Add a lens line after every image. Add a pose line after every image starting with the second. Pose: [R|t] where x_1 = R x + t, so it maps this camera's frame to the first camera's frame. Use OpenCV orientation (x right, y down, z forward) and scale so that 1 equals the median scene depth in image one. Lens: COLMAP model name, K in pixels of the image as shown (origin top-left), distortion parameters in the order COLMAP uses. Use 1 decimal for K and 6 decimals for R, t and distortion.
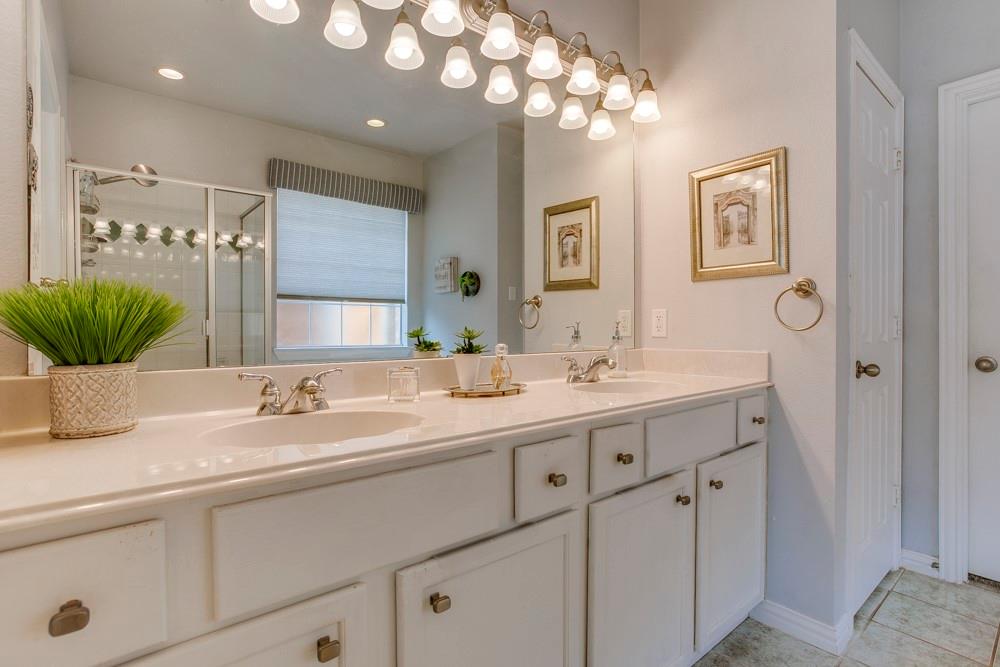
lens RADIAL K [[505.5, 0, 477.2], [0, 505.5, 326.3], [0, 0, 1]] dist [-0.047701, 0.019917]
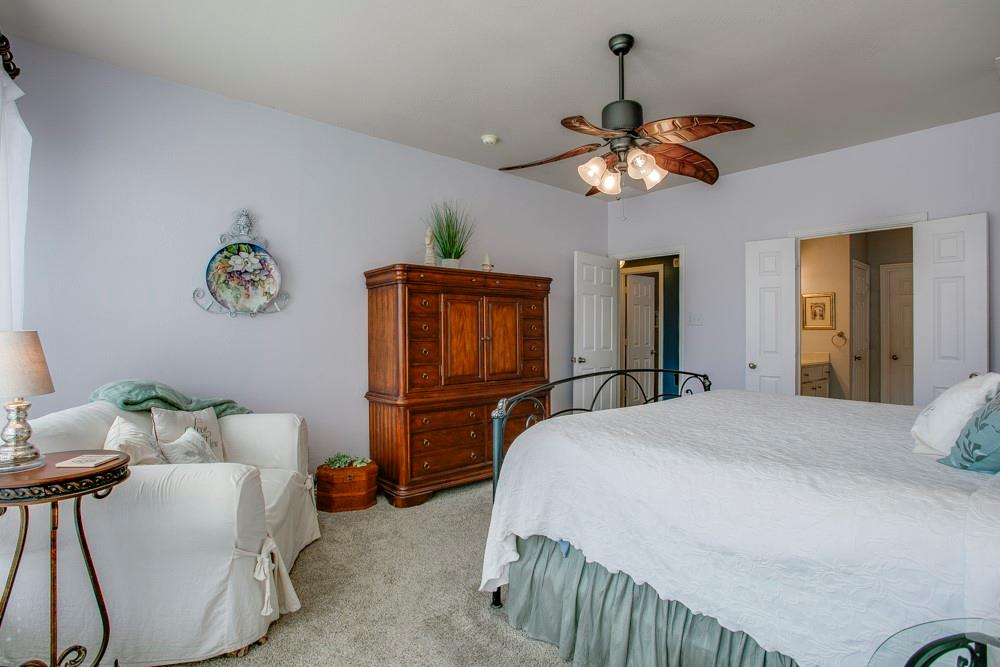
lens RADIAL K [[505.5, 0, 501.1], [0, 505.5, 331.8], [0, 0, 1]] dist [-0.047701, 0.019917]
pose [[0.998944, 0.004682, 0.045707, -1.813535], [-0.004272, 0.999950, -0.009064, -0.050118], [-0.045747, 0.008860, 0.998914, -2.288357]]
